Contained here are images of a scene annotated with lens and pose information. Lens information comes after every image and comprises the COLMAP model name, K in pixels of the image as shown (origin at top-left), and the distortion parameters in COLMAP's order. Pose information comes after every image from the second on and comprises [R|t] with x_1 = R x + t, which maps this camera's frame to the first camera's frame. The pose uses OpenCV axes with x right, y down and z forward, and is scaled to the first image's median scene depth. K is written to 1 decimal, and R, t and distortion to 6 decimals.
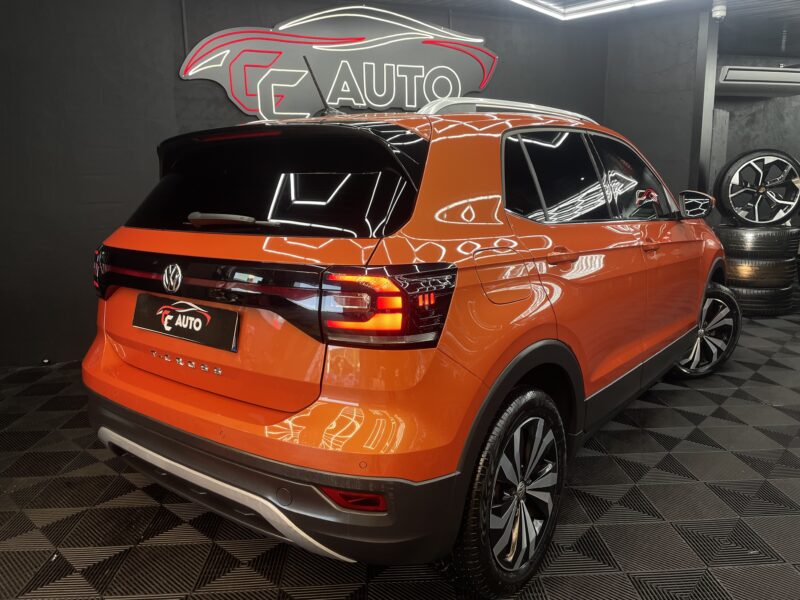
lens RADIAL K [[602.4, 0, 400.0], [0, 602.4, 300.0], [0, 0, 1]] dist [-0.002747, -0.007440]
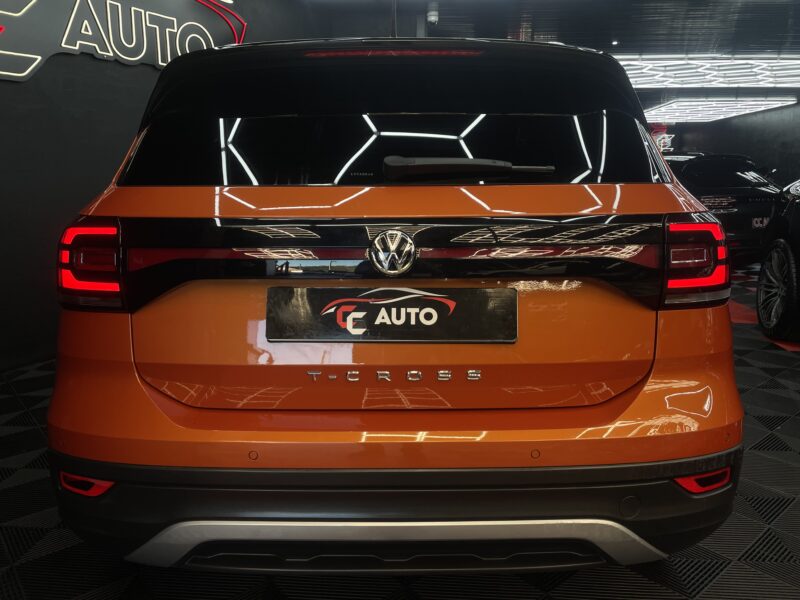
lens RADIAL K [[602.4, 0, 400.0], [0, 602.4, 300.0], [0, 0, 1]] dist [-0.002747, -0.007440]
pose [[0.788083, -0.103656, 0.606780, -0.745995], [0.098565, 0.994251, 0.041832, -0.010188], [-0.607627, 0.026840, 0.793769, 0.445866]]
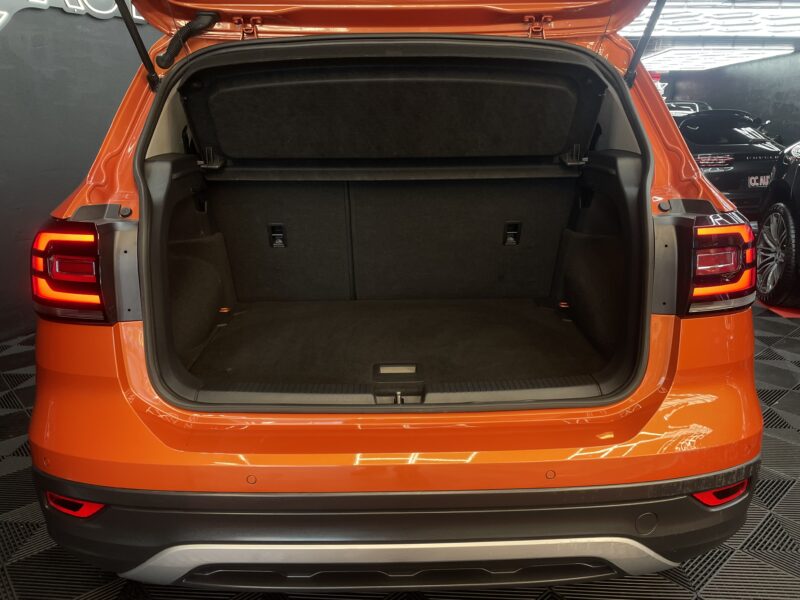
lens RADIAL K [[602.4, 0, 400.0], [0, 602.4, 300.0], [0, 0, 1]] dist [-0.002747, -0.007440]
pose [[0.775177, -0.157431, 0.611814, -0.722260], [0.102658, 0.986971, 0.123897, -0.072791], [-0.623348, -0.033234, 0.781238, 0.498206]]
